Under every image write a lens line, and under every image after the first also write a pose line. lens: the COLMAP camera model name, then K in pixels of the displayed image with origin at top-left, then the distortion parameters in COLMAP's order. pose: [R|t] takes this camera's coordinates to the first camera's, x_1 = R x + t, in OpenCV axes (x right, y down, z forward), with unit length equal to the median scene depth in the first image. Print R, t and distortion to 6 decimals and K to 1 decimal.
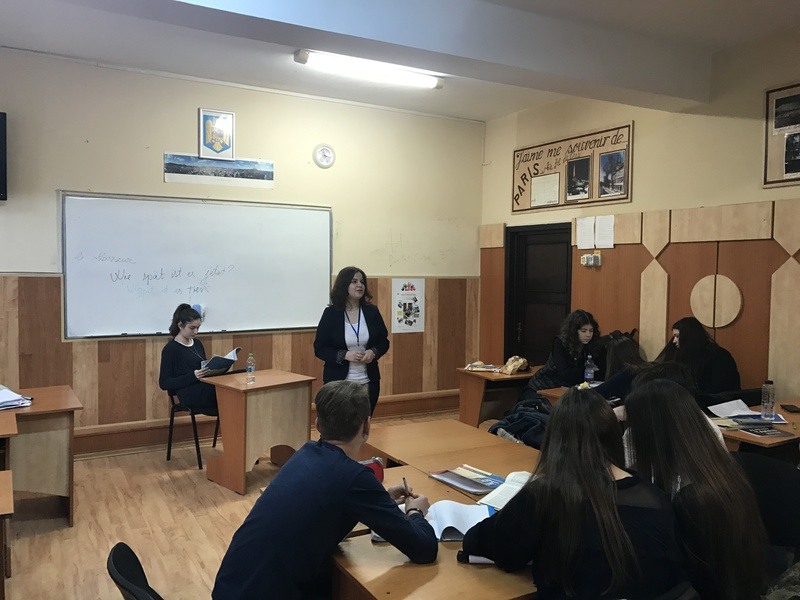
lens RADIAL K [[662.7, 0, 400.0], [0, 662.7, 300.0], [0, 0, 1]] dist [0.040186, -0.057293]
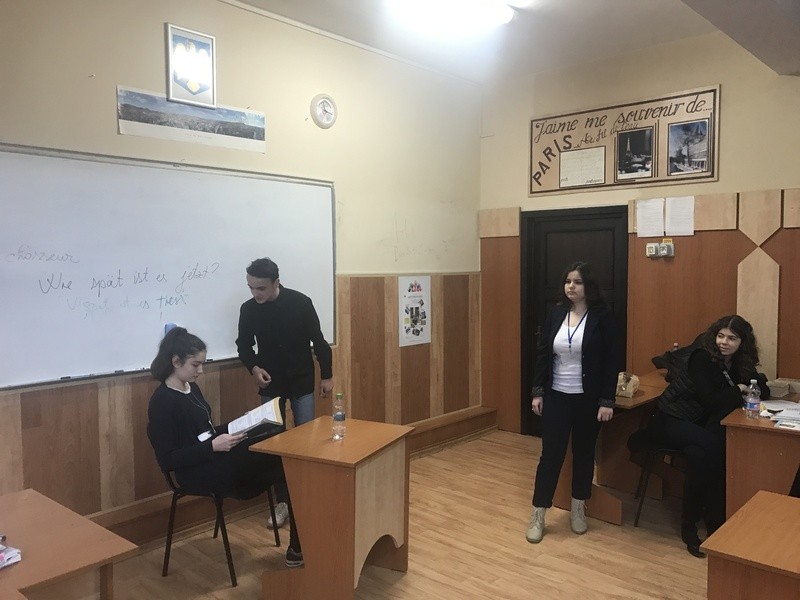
lens RADIAL K [[662.7, 0, 400.0], [0, 662.7, 300.0], [0, 0, 1]] dist [0.040186, -0.057293]
pose [[0.947537, -0.034341, 0.317795, -0.284918], [0.031387, 0.999403, 0.014415, -0.017986], [-0.318100, -0.003684, 0.948050, 0.288969]]
